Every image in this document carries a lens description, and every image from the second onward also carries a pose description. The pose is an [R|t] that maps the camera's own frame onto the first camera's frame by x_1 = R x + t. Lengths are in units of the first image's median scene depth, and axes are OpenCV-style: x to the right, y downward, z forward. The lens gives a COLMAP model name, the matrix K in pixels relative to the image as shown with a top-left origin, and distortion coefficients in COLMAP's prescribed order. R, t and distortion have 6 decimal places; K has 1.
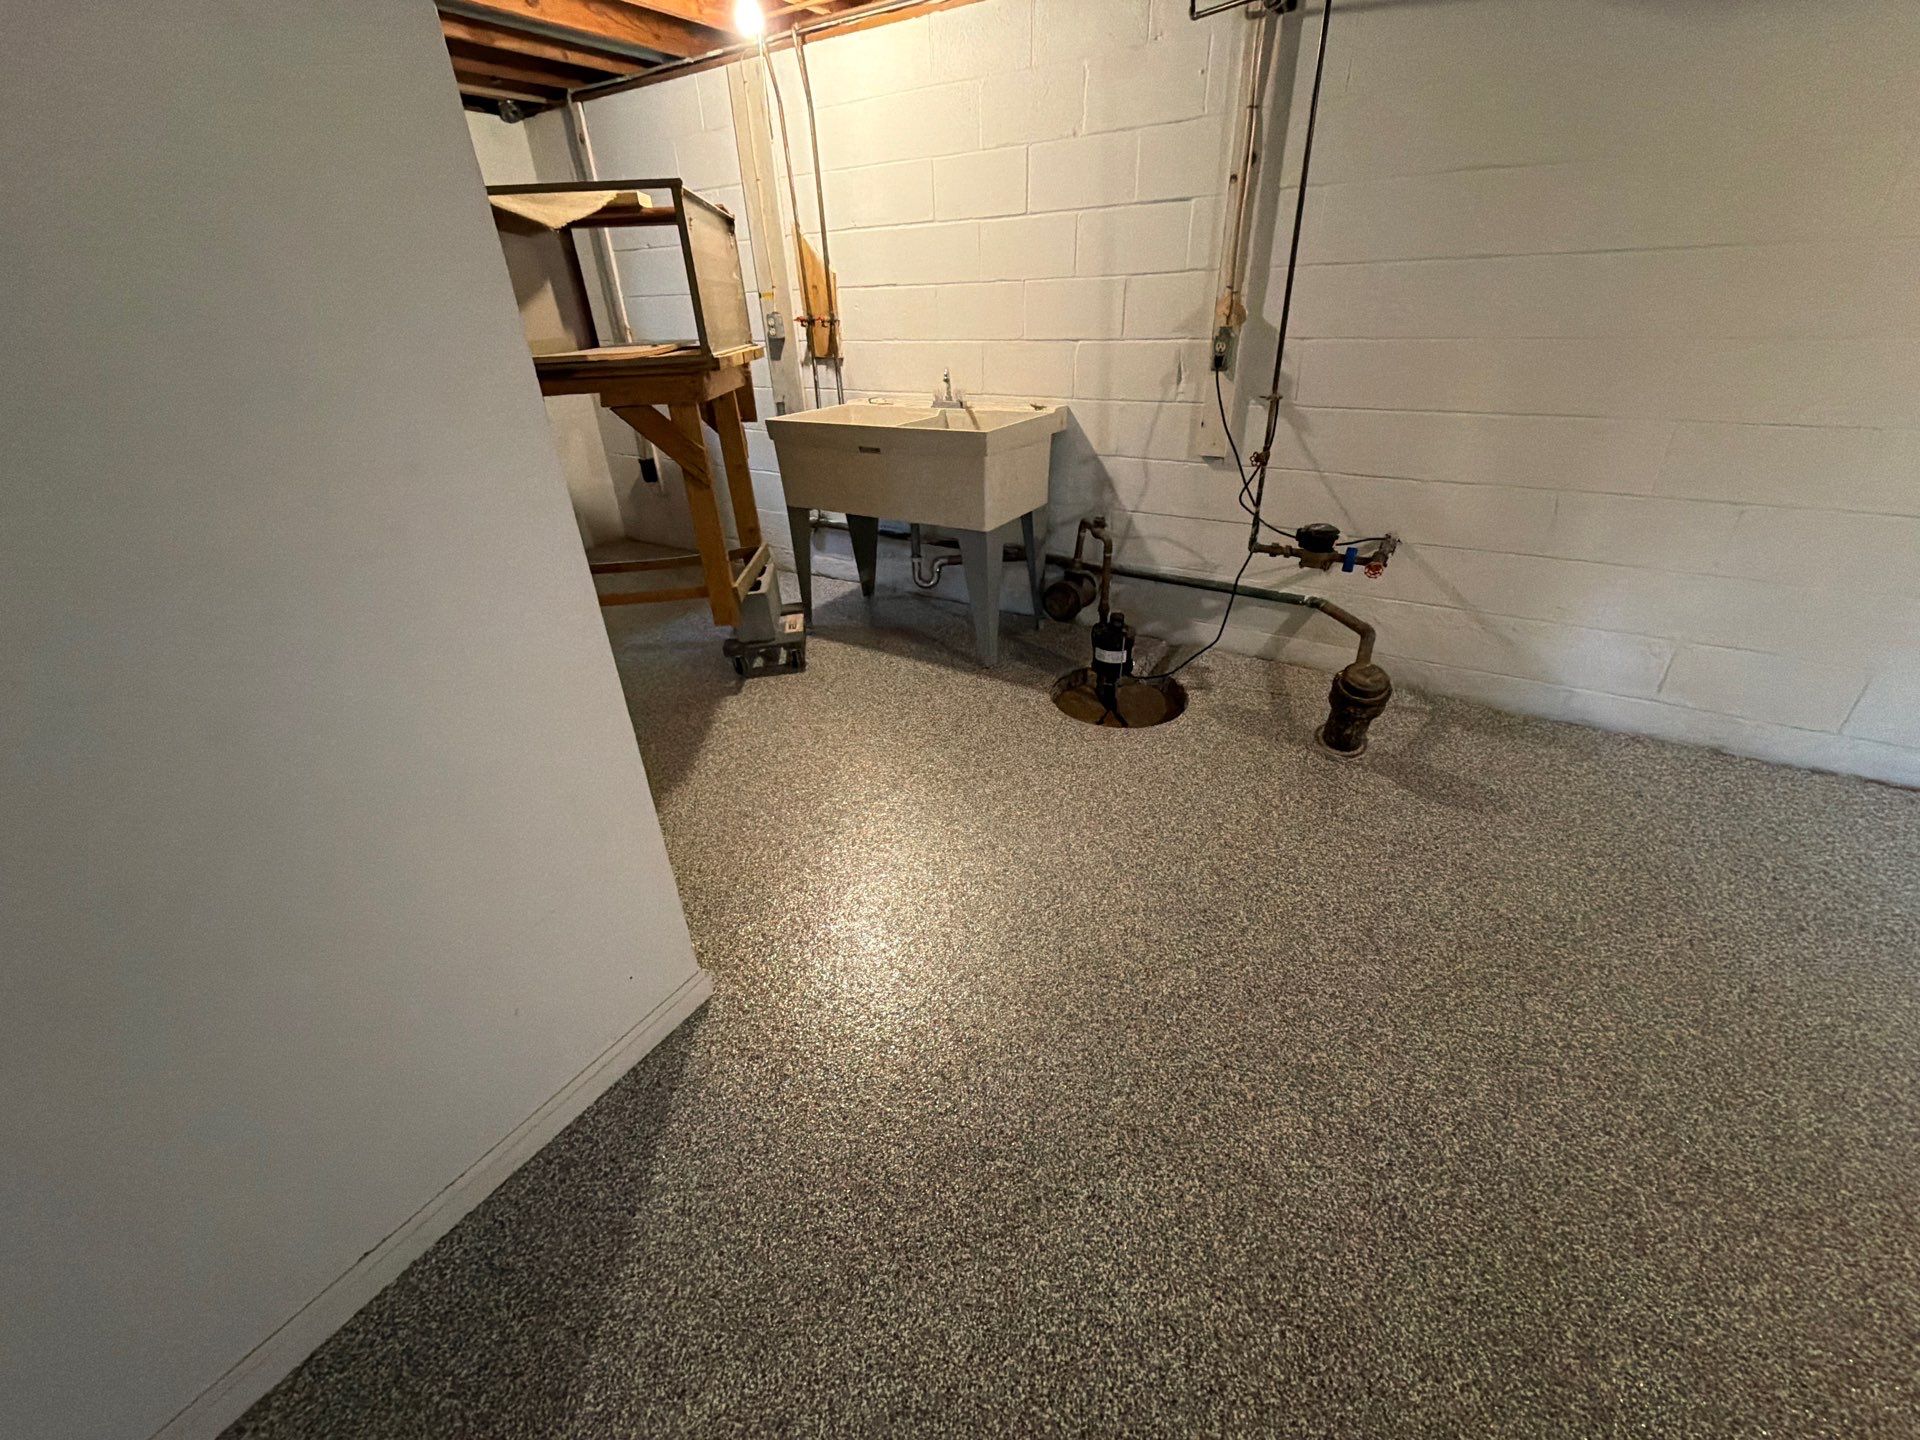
lens RADIAL K [[781.1, 0, 960.0], [0, 781.1, 720.0], [0, 0, 1]] dist [0.015651, -0.011981]
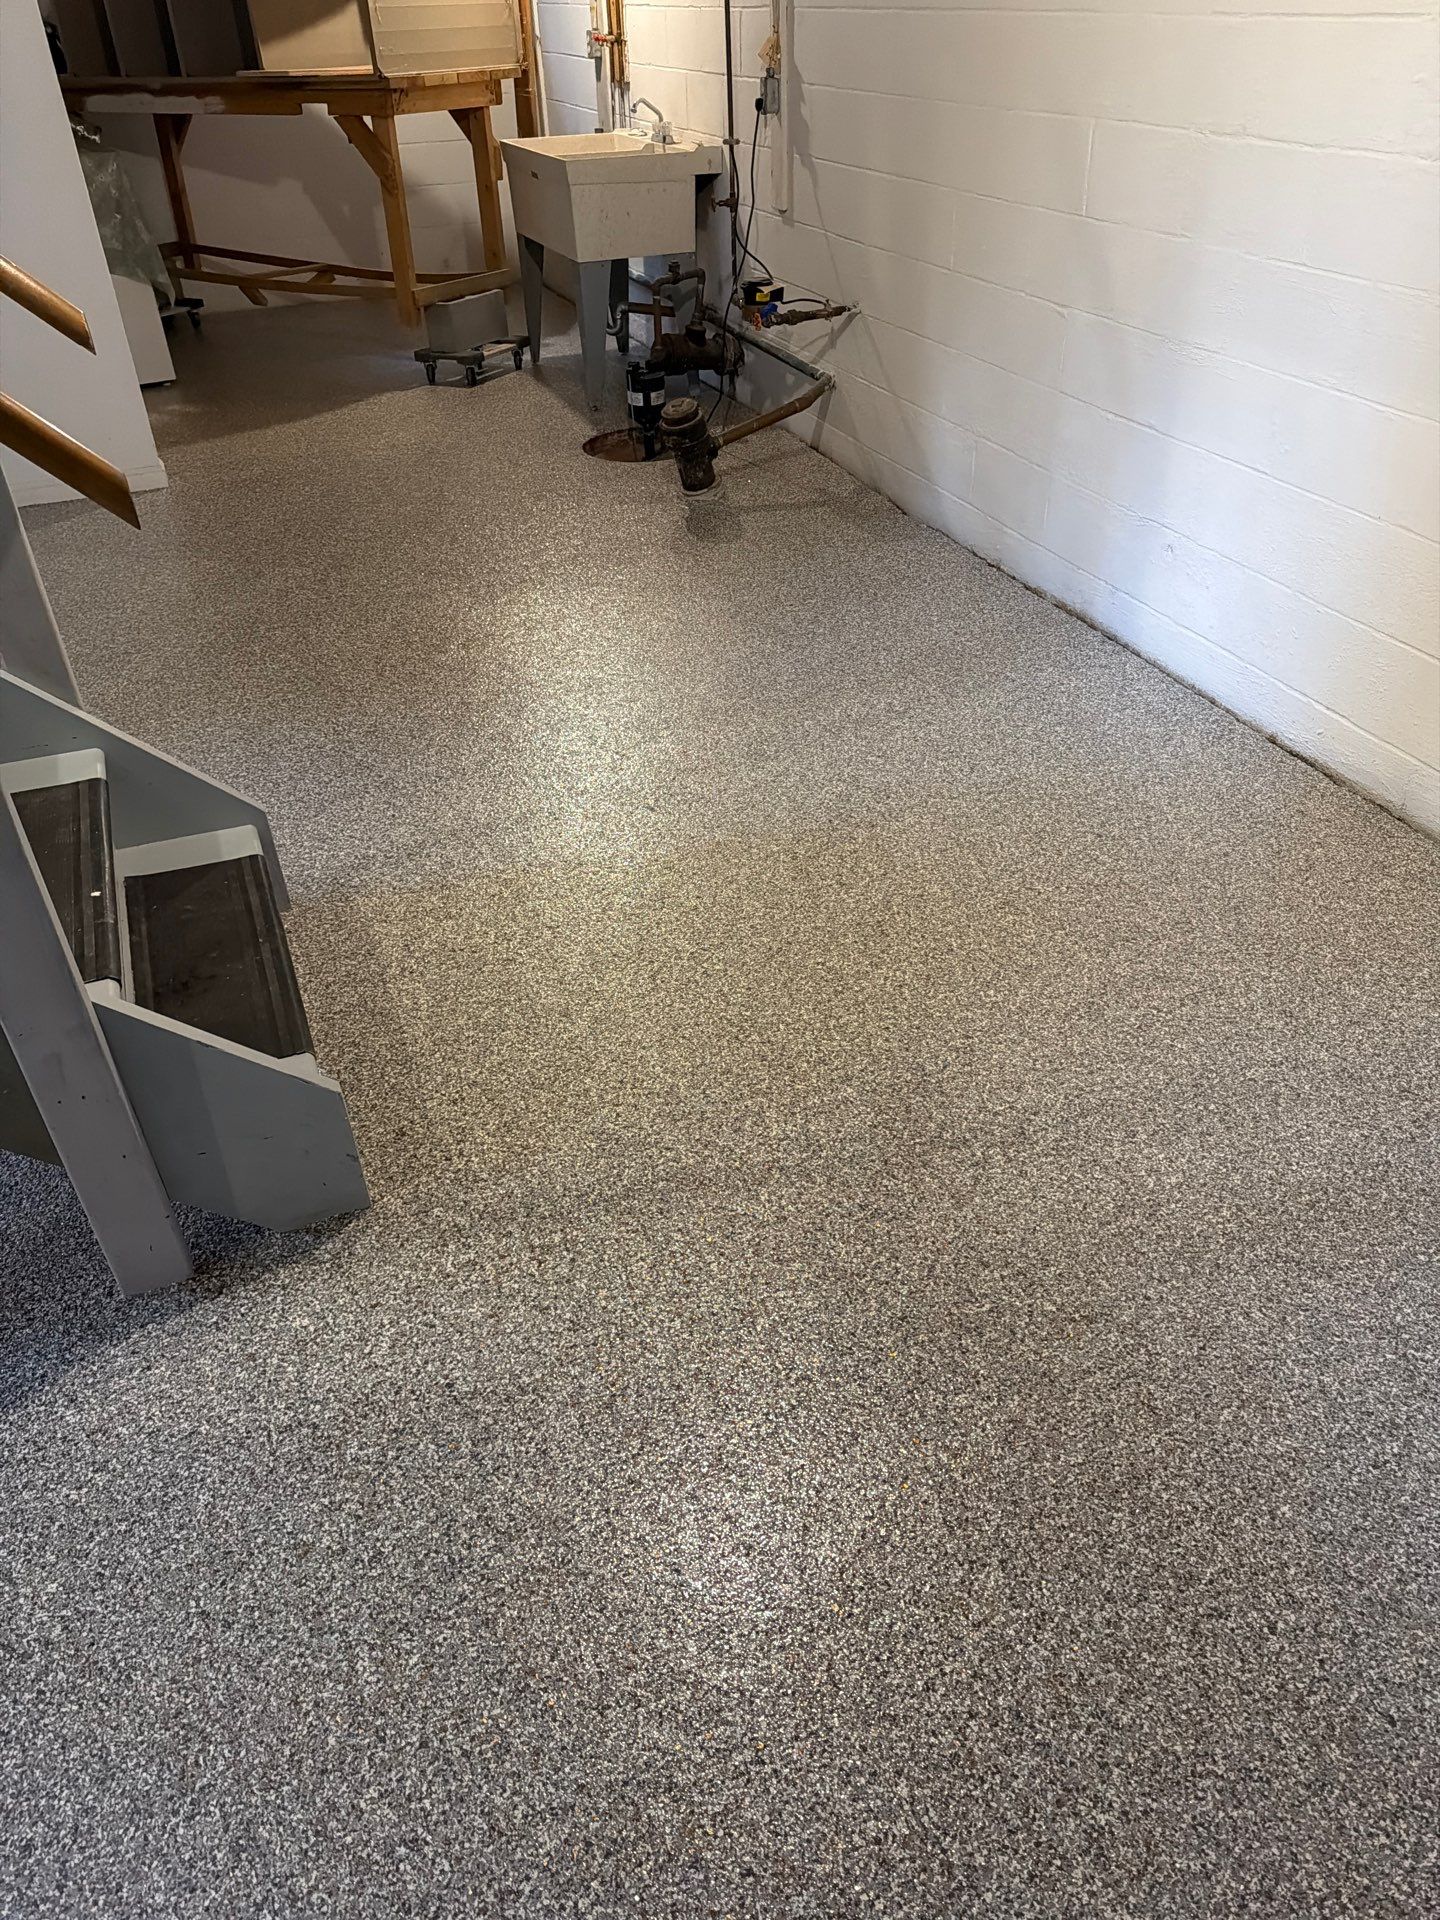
lens RADIAL K [[1367.6, 0, 720.0], [0, 1367.6, 960.0], [0, 0, 1]] dist [0.005235, -0.008390]
pose [[0.811215, 0.350271, -0.468232, 1.160691], [-0.278432, 0.935517, 0.217448, 0.156906], [0.514204, -0.046026, 0.856432, -0.451719]]
